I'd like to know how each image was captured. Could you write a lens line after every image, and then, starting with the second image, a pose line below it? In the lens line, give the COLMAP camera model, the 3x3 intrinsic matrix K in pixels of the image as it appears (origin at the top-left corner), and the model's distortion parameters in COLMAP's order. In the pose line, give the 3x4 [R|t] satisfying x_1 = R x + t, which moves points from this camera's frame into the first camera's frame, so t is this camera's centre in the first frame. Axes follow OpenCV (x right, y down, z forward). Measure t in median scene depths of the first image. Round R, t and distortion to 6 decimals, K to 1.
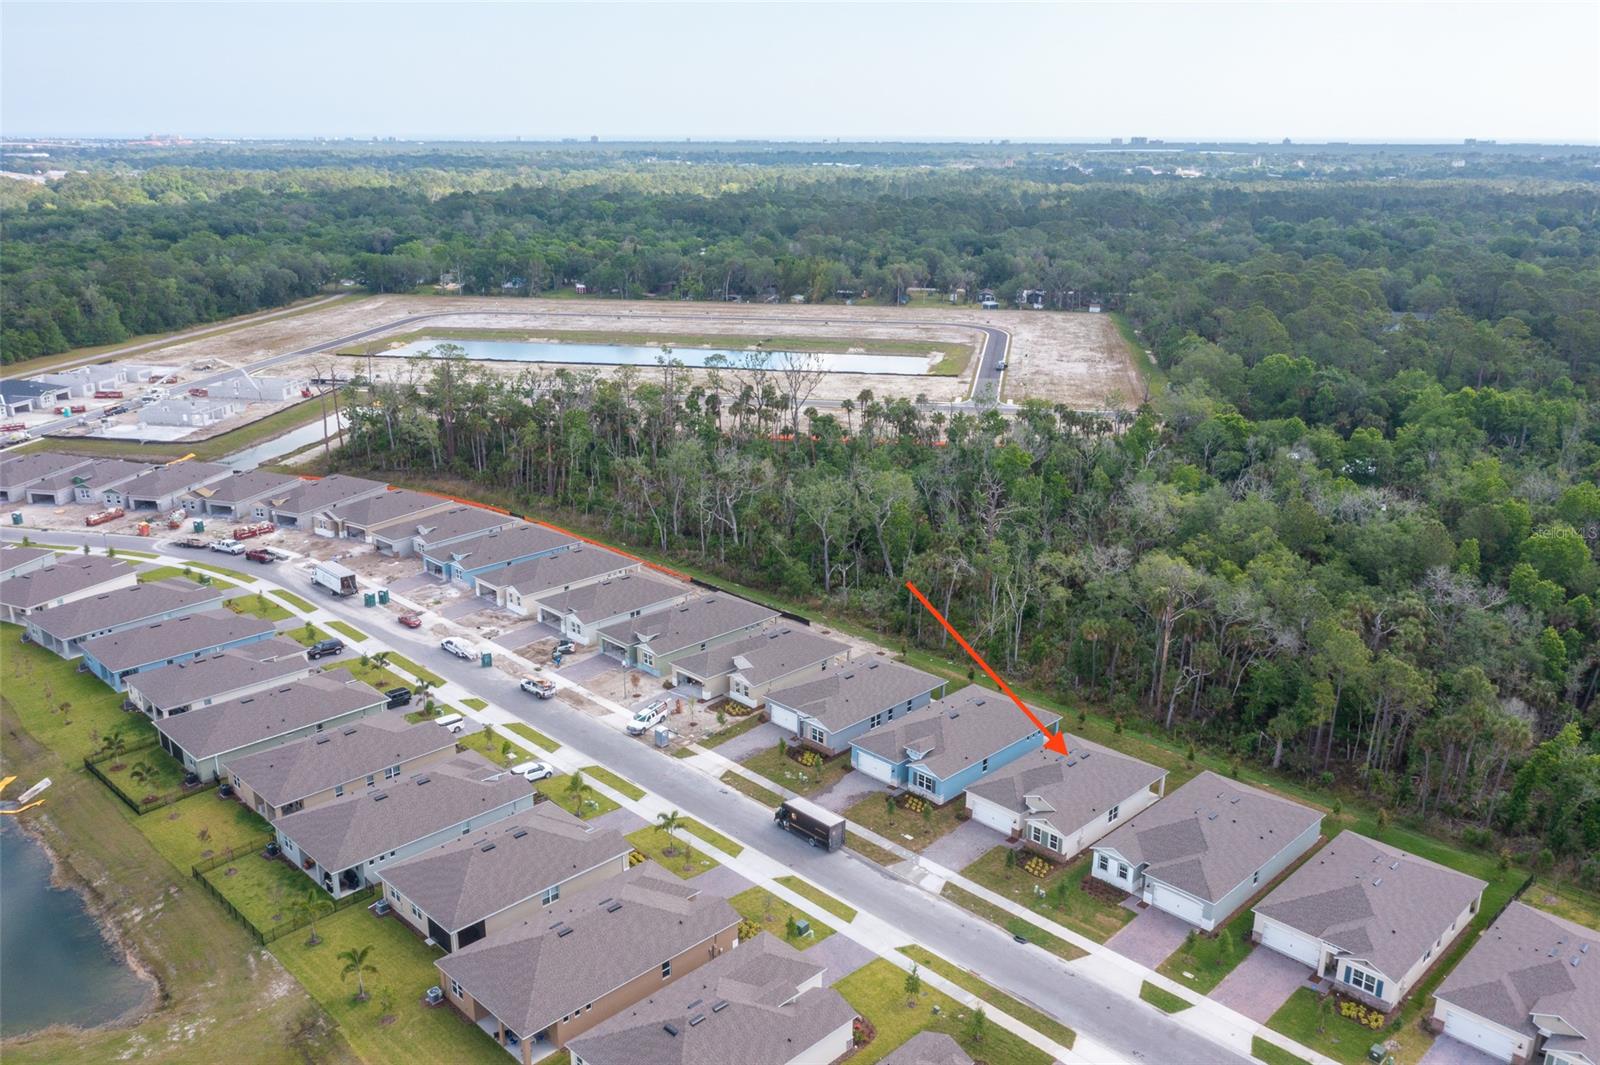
lens RADIAL K [[1301.8, 0, 787.4], [0, 1301.8, 530.6], [0, 0, 1]] dist [-0.035877, 0.086453]
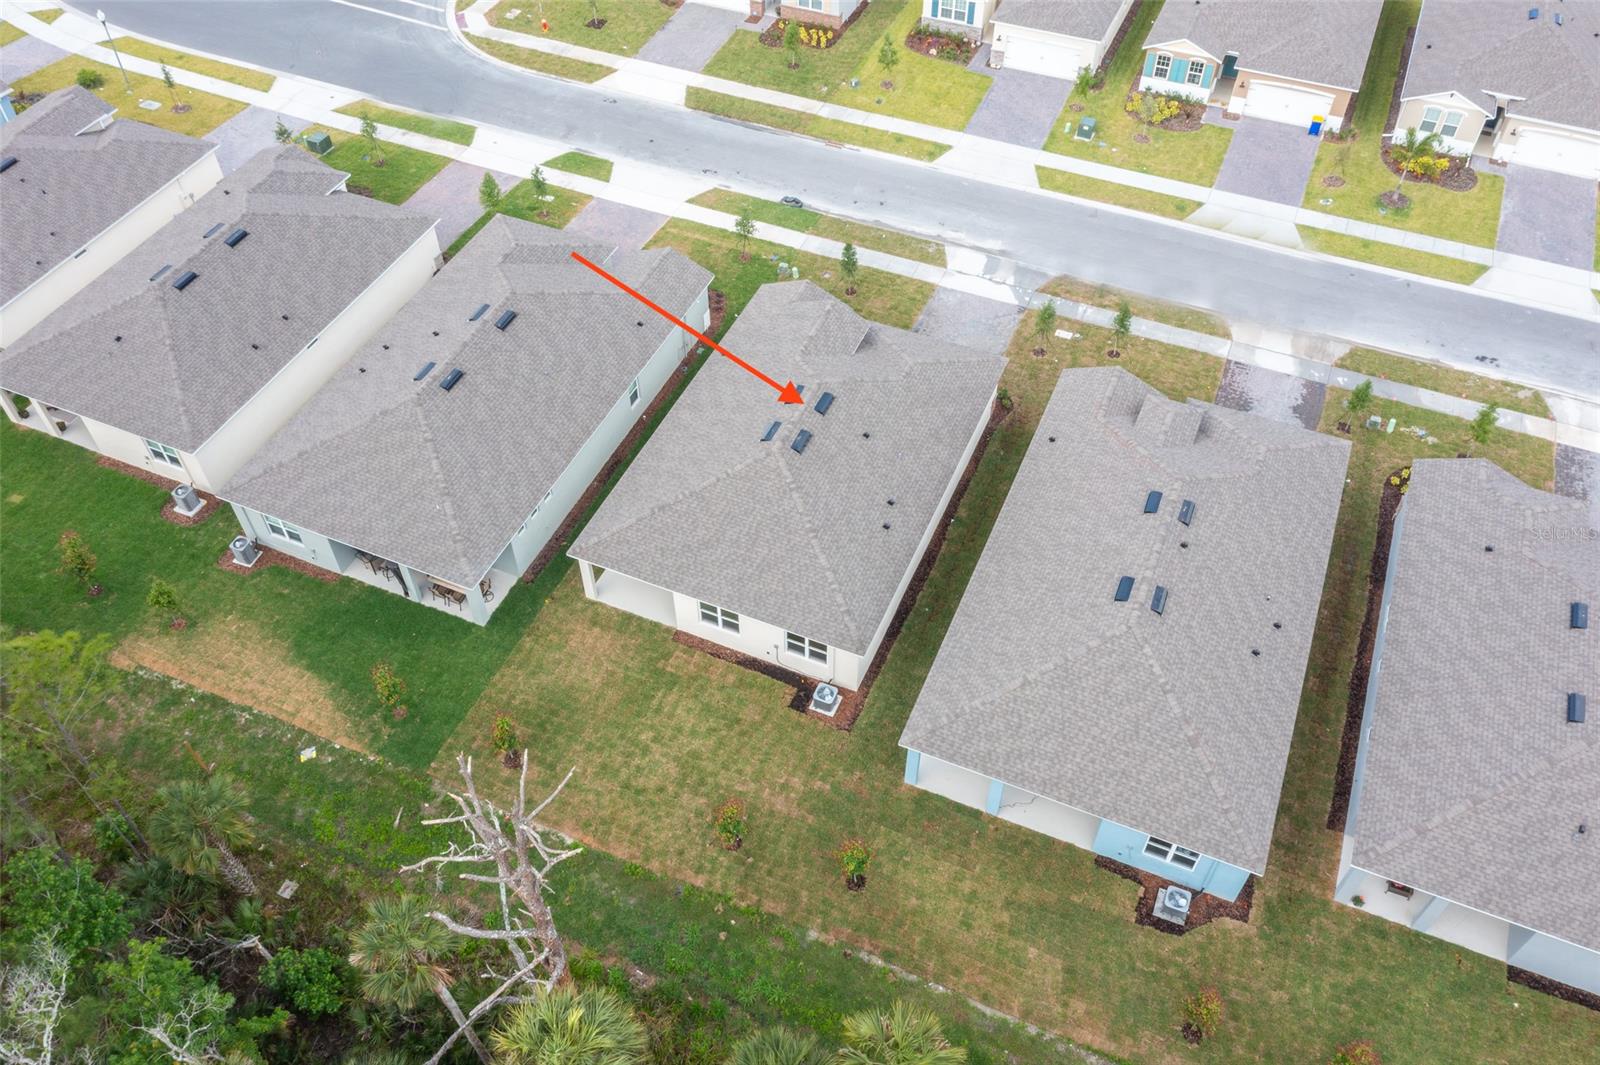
lens RADIAL K [[1290.6, 0, 788.7], [0, 1290.6, 515.8], [0, 0, 1]] dist [-0.001568, 0.016219]
pose [[-0.927805, 0.277855, -0.248944, 0.321176], [-0.108191, 0.438218, 0.892334, -0.167211], [0.357032, 0.854846, -0.376520, 1.141658]]
